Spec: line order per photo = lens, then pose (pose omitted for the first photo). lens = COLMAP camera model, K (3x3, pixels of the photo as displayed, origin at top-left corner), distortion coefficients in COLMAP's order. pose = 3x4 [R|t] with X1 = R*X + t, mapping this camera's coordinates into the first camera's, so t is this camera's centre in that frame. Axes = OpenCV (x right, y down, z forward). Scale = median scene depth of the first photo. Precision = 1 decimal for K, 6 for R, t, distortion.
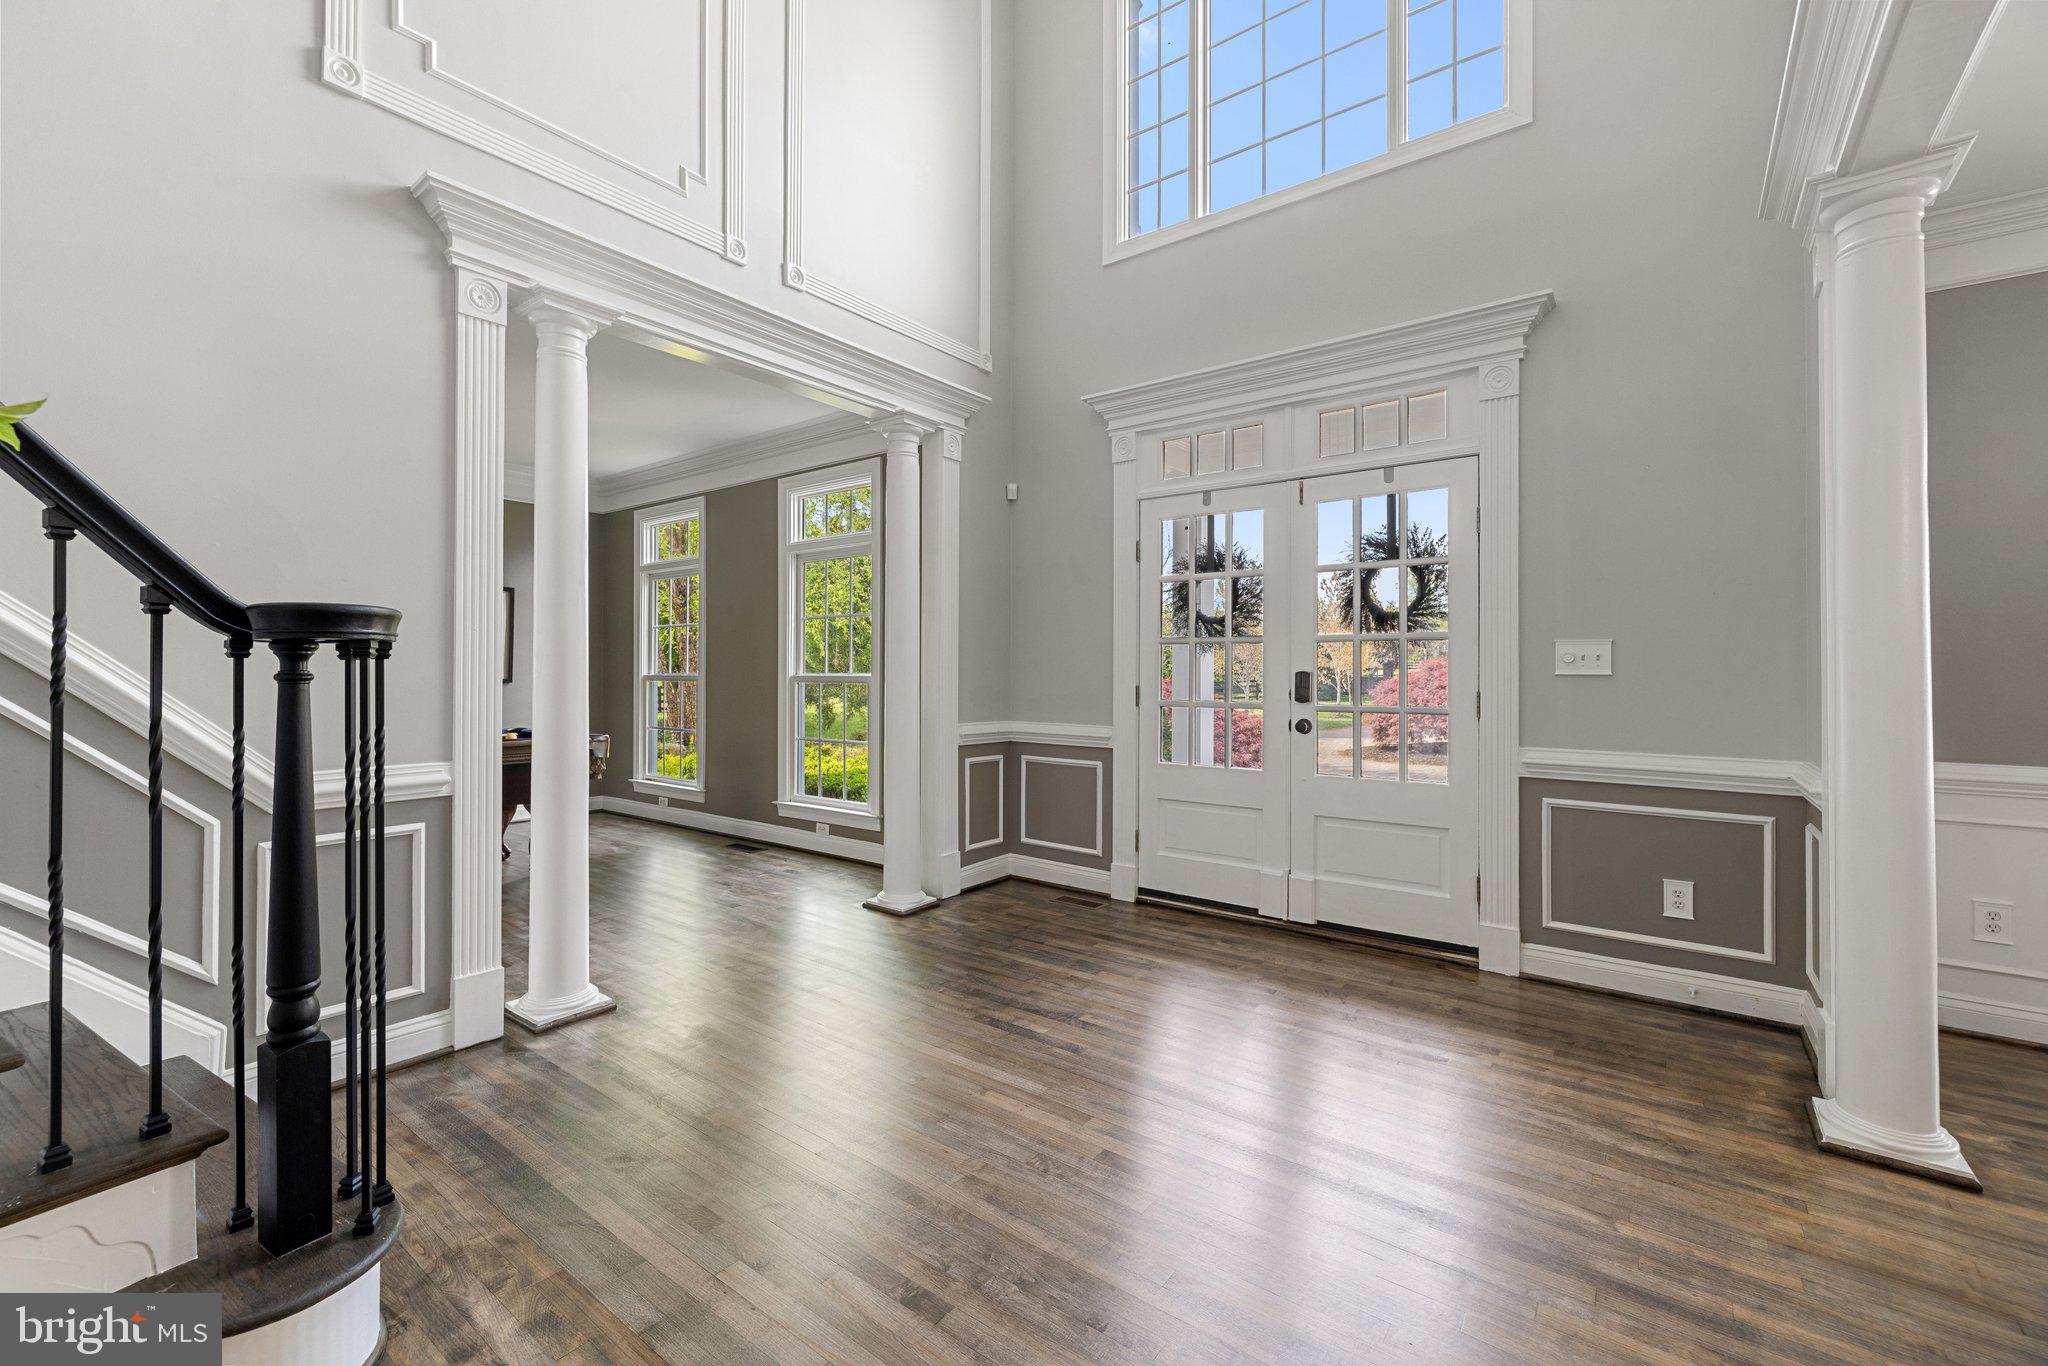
lens RADIAL K [[862.6, 0, 1008.2], [0, 862.6, 662.2], [0, 0, 1]] dist [0.000457, -0.001600]
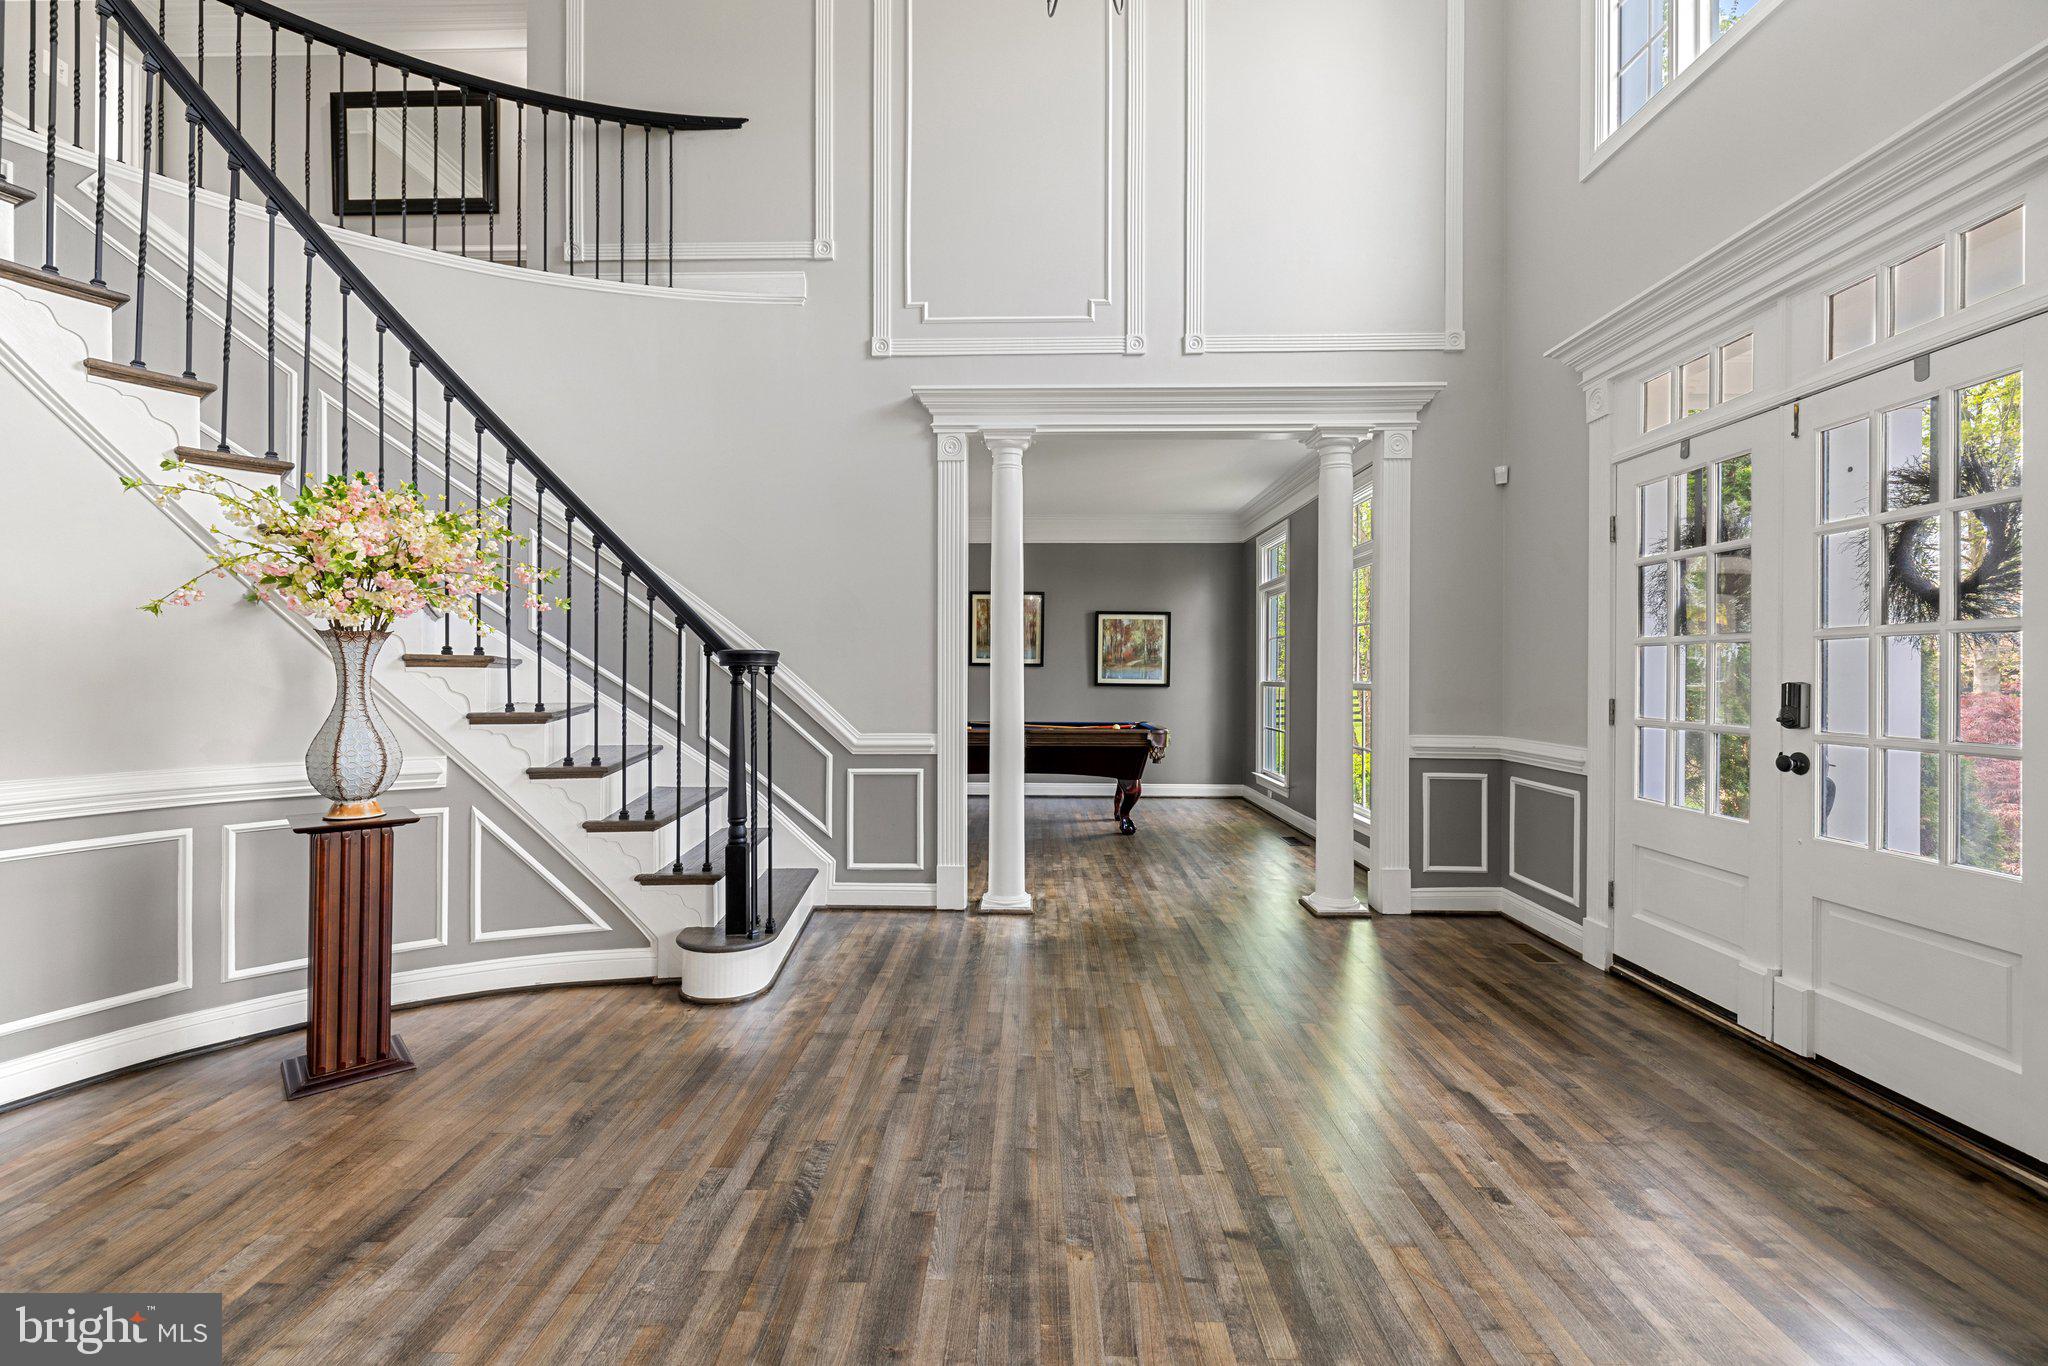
lens RADIAL K [[862.6, 0, 1012.5], [0, 862.6, 674.0], [0, 0, 1]] dist [0.000457, -0.001600]
pose [[0.584613, -0.001414, -0.811311, 0.484383], [0.006757, 0.999972, 0.003125, -0.002108], [0.811284, -0.007309, 0.584606, 0.093211]]
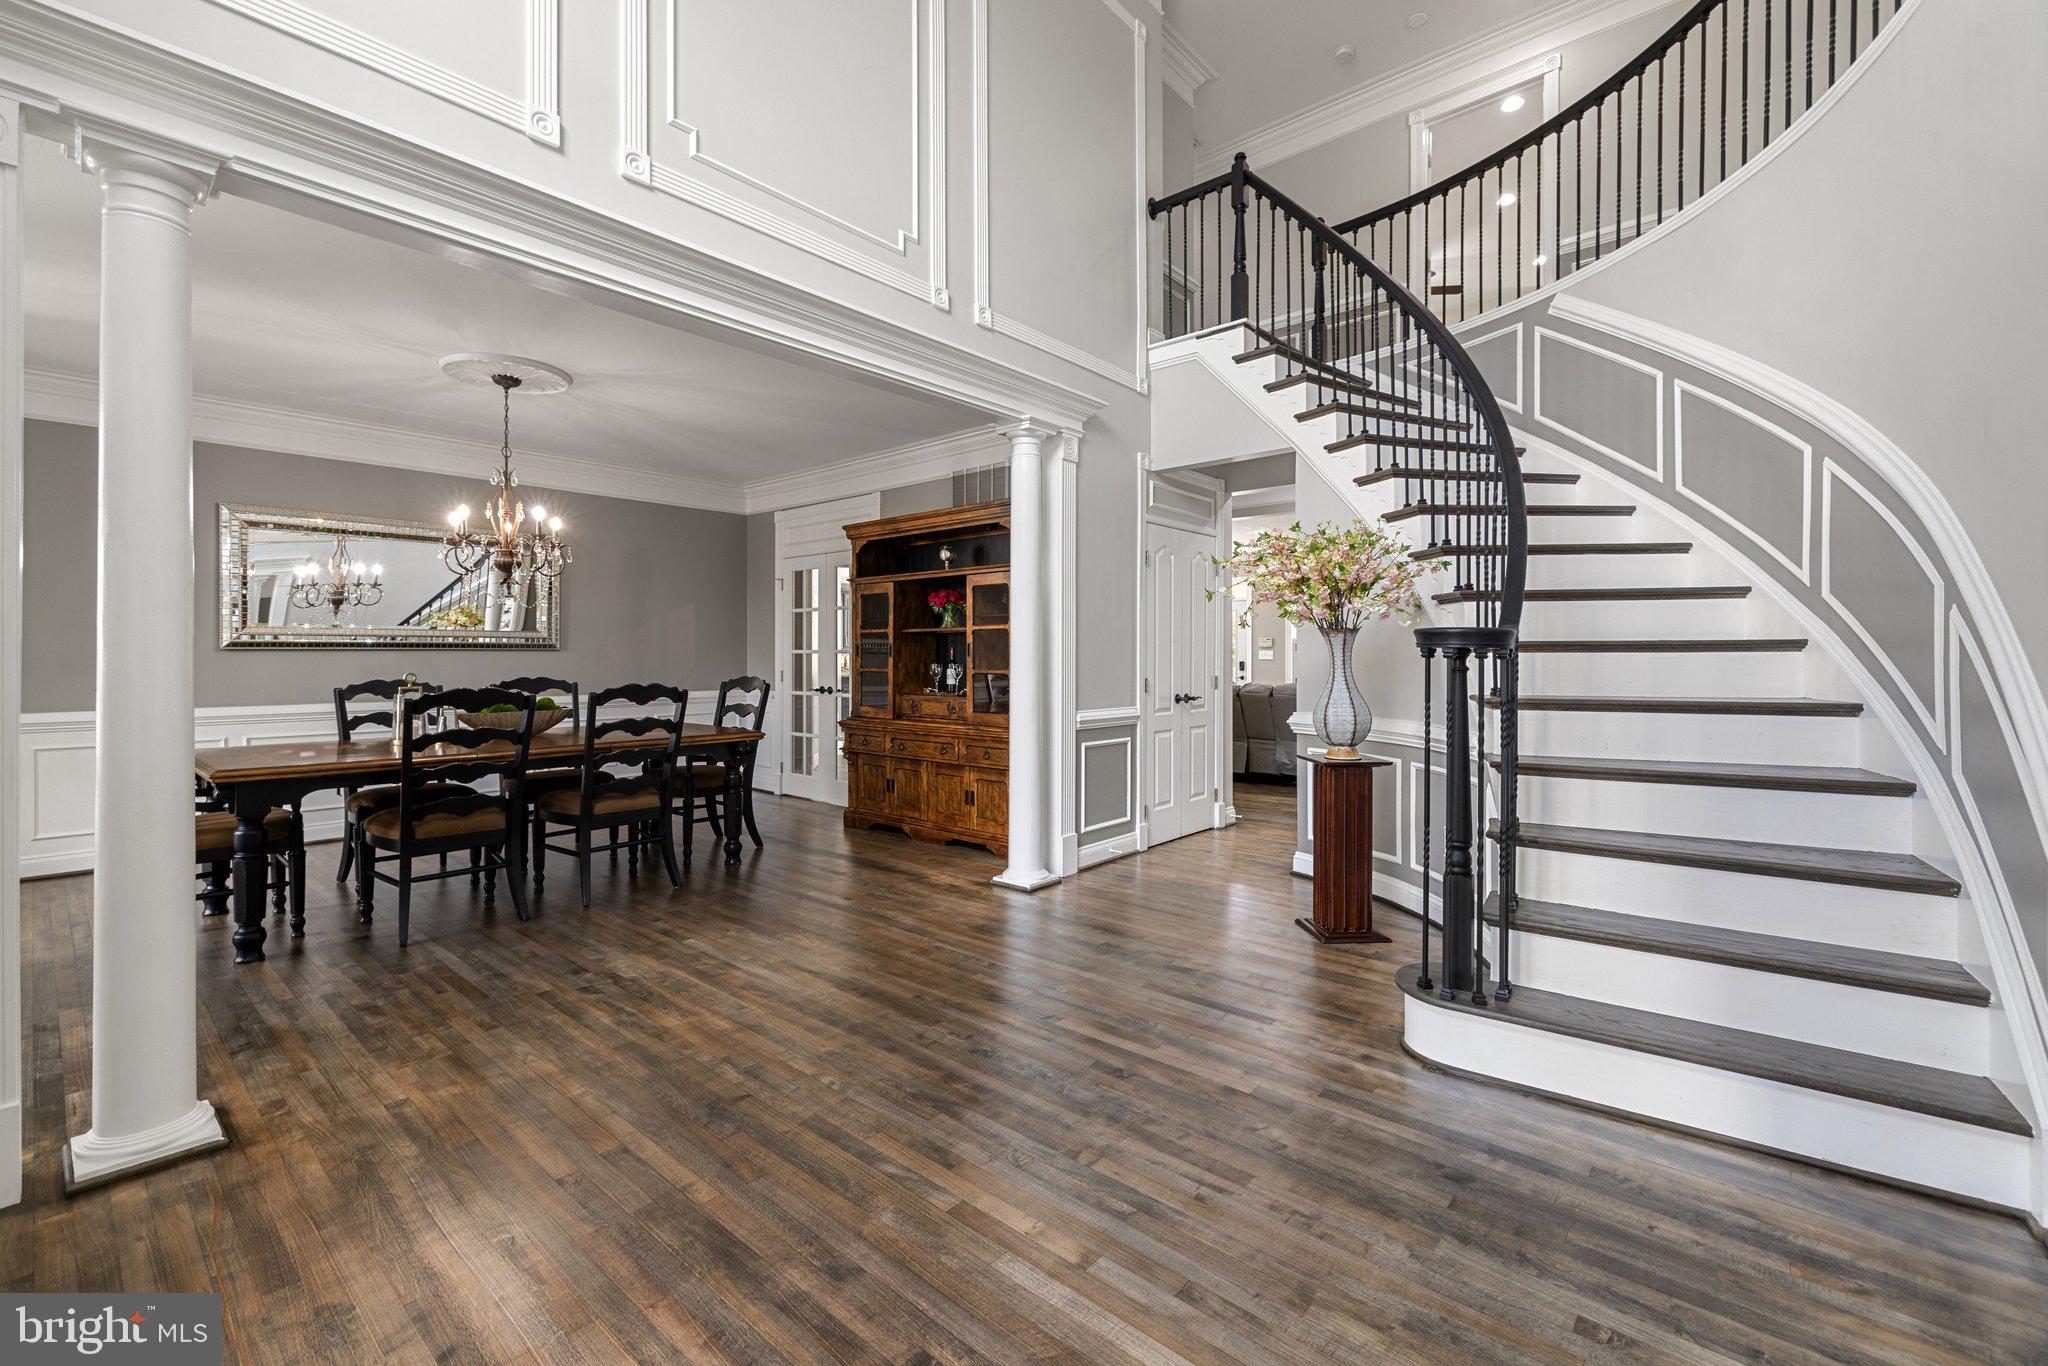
lens RADIAL K [[862.6, 0, 999.3], [0, 862.6, 652.2], [0, 0, 1]] dist [0.000457, -0.001600]
pose [[-0.996657, -0.003608, 0.081616, -0.006838], [-0.004826, 0.999880, -0.014731, 0.004210], [-0.081553, -0.015076, -0.996555, 0.972657]]
